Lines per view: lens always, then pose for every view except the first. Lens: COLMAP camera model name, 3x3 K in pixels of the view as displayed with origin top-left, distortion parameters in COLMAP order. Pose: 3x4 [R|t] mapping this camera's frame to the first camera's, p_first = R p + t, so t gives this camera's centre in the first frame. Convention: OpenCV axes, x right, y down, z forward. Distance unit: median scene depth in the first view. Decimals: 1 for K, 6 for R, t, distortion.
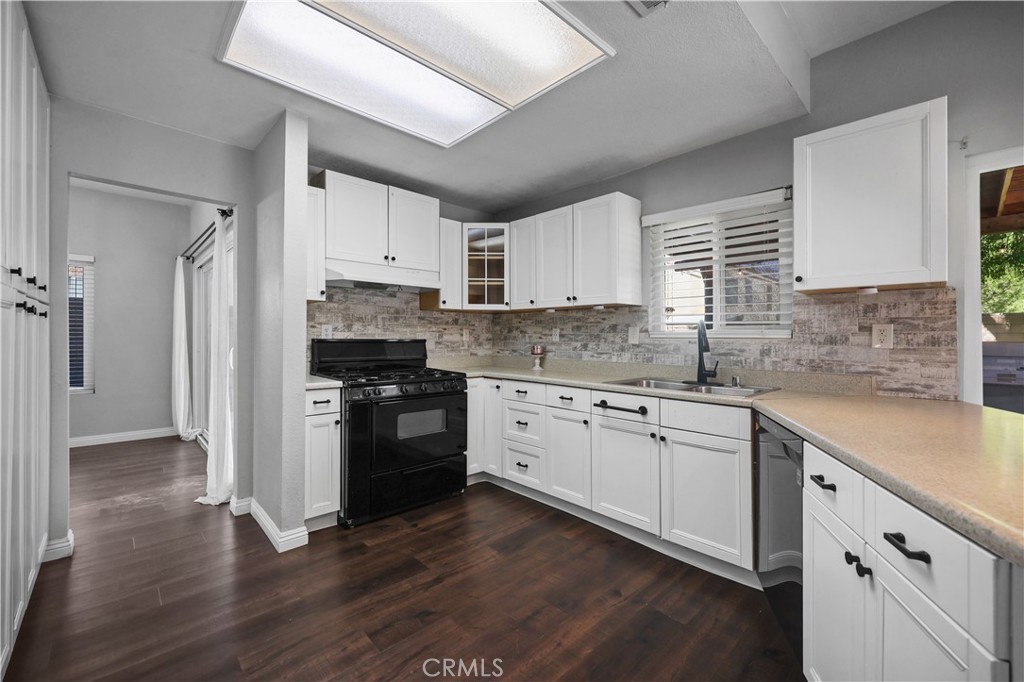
lens RADIAL K [[418.2, 0, 514.1], [0, 418.2, 339.6], [0, 0, 1]] dist [-0.000903, -0.000396]
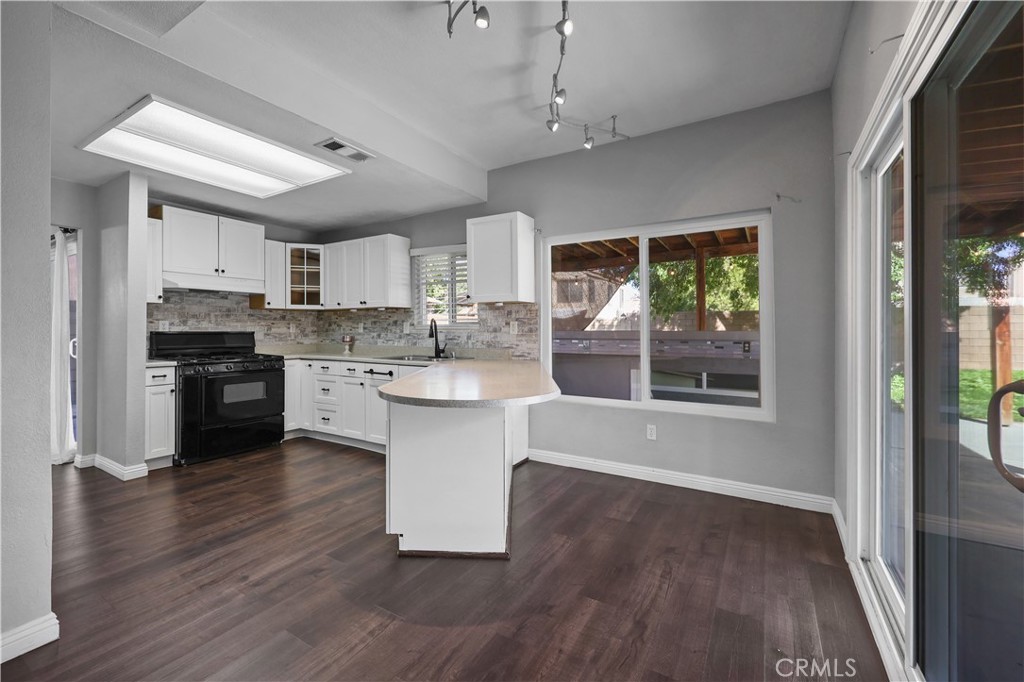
lens RADIAL K [[418.2, 0, 511.0], [0, 418.2, 327.9], [0, 0, 1]] dist [-0.000903, -0.000396]
pose [[0.964040, -0.004535, 0.265718, 0.258246], [0.007289, 0.999929, -0.009378, 0.007170], [-0.265657, 0.010978, 0.964005, -0.563357]]
